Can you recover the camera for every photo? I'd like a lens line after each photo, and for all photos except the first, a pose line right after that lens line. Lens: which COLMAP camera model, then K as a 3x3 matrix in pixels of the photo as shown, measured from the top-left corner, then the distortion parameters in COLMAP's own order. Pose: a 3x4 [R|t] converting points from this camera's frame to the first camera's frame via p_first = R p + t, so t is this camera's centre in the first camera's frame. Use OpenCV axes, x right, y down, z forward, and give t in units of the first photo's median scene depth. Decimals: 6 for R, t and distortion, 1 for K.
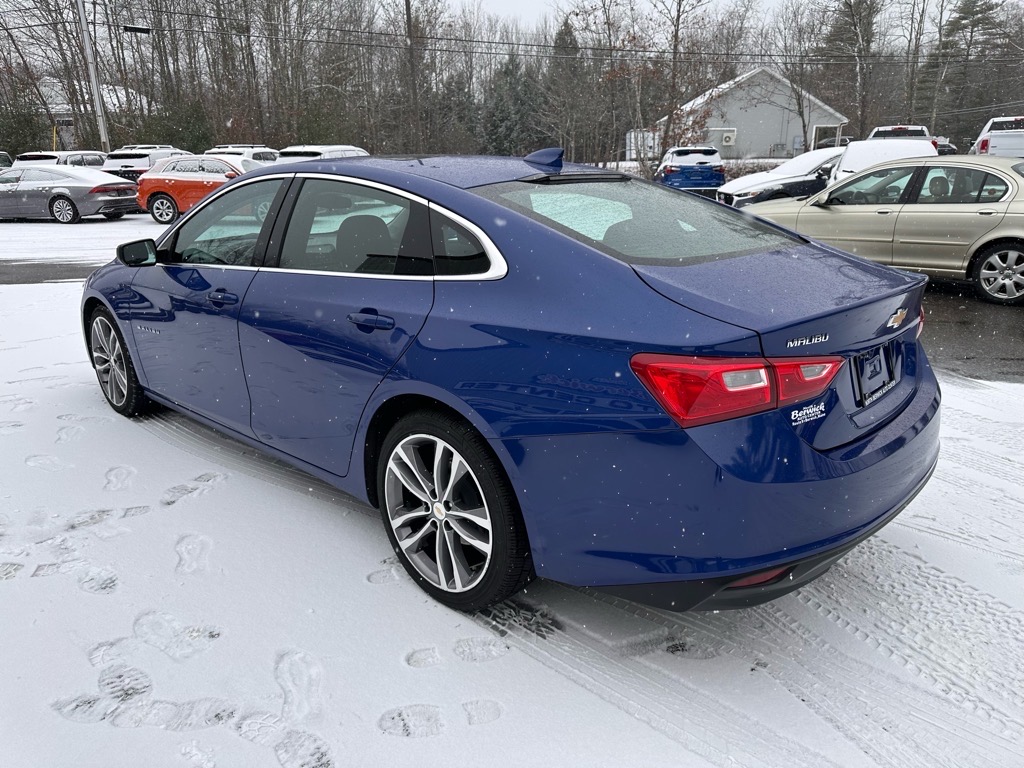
lens RADIAL K [[732.7, 0, 509.8], [0, 732.7, 381.3], [0, 0, 1]] dist [0.040805, -0.042044]
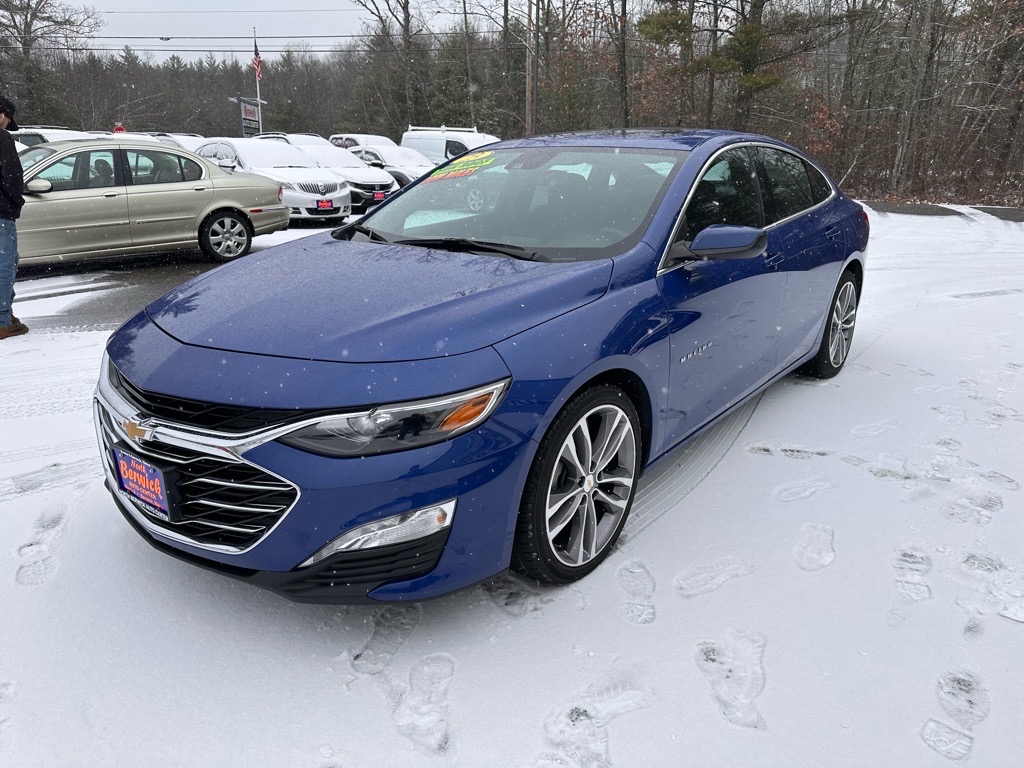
lens RADIAL K [[732.7, 0, 514.8], [0, 732.7, 377.6], [0, 0, 1]] dist [0.040805, -0.042044]
pose [[-0.114796, -0.282696, 0.952316, -0.613920], [0.277924, 0.911231, 0.304002, -0.167157], [-0.953719, 0.299569, -0.026037, 0.621158]]
